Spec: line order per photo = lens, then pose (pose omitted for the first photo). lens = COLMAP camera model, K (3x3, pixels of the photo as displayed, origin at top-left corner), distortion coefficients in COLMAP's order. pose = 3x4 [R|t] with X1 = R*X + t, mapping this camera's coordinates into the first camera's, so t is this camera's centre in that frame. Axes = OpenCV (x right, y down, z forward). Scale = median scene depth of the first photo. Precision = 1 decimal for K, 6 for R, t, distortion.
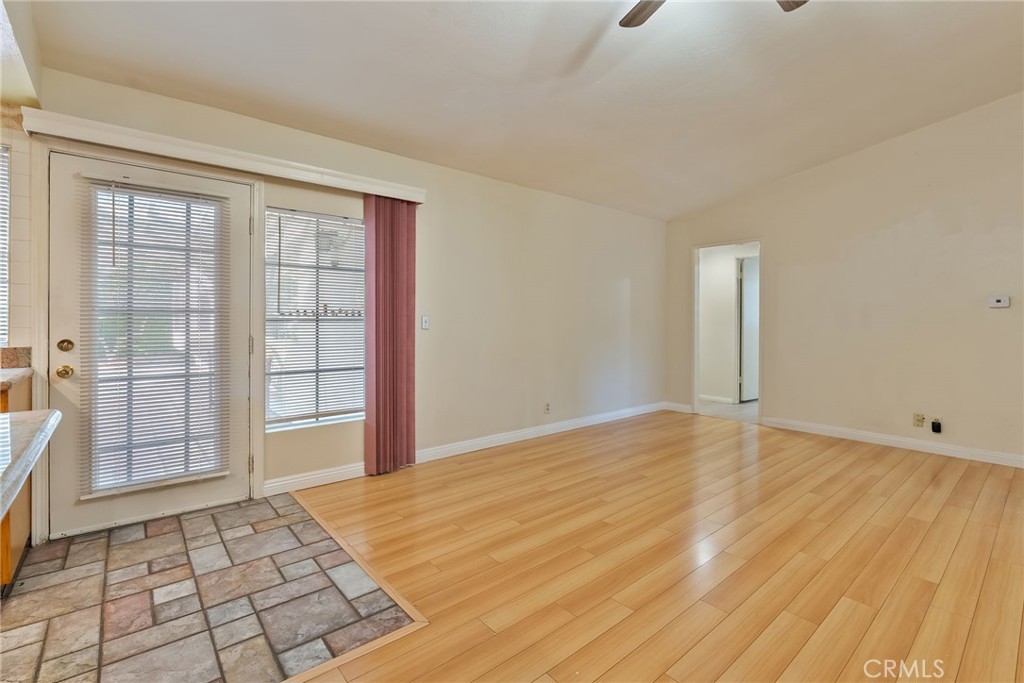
lens RADIAL K [[462.2, 0, 499.5], [0, 462.2, 324.2], [0, 0, 1]] dist [-0.011442, 0.002103]
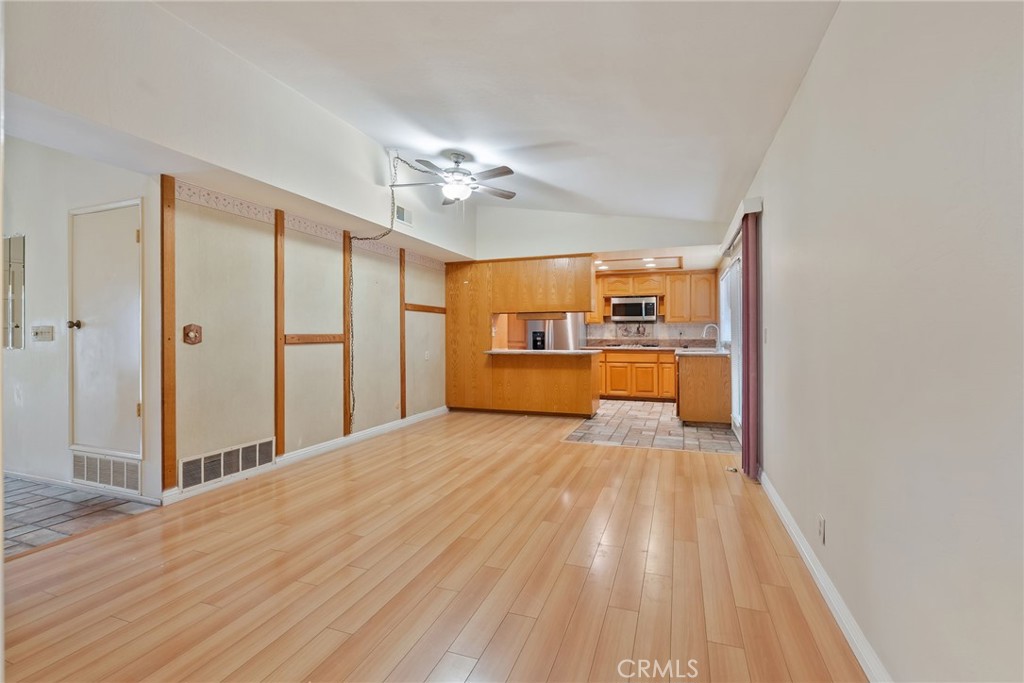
lens RADIAL K [[462.2, 0, 518.7], [0, 462.2, 335.2], [0, 0, 1]] dist [-0.011442, 0.002103]
pose [[-0.858456, -0.002649, -0.512881, 1.134894], [-0.008392, 0.999925, 0.008882, -0.012514], [0.512819, 0.011929, -0.858414, 2.447290]]
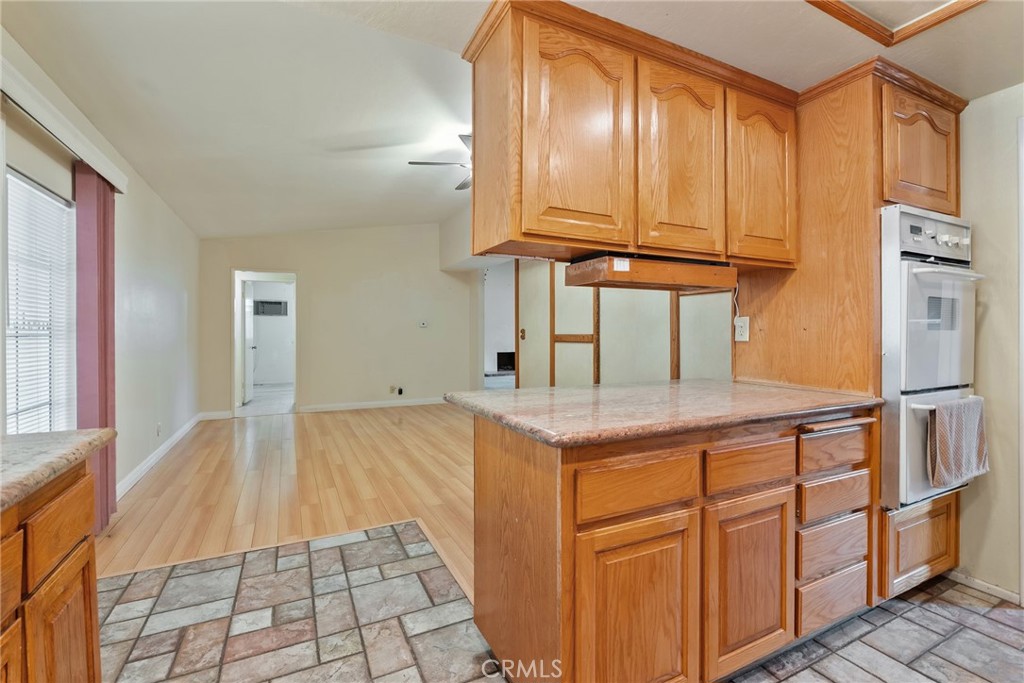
lens RADIAL K [[462.2, 0, 517.3], [0, 462.2, 335.4], [0, 0, 1]] dist [-0.011442, 0.002103]
pose [[0.233081, -0.008797, 0.972418, -1.235540], [0.013189, 0.999896, 0.005884, -0.004130], [-0.972368, 0.011454, 0.233172, 0.199479]]
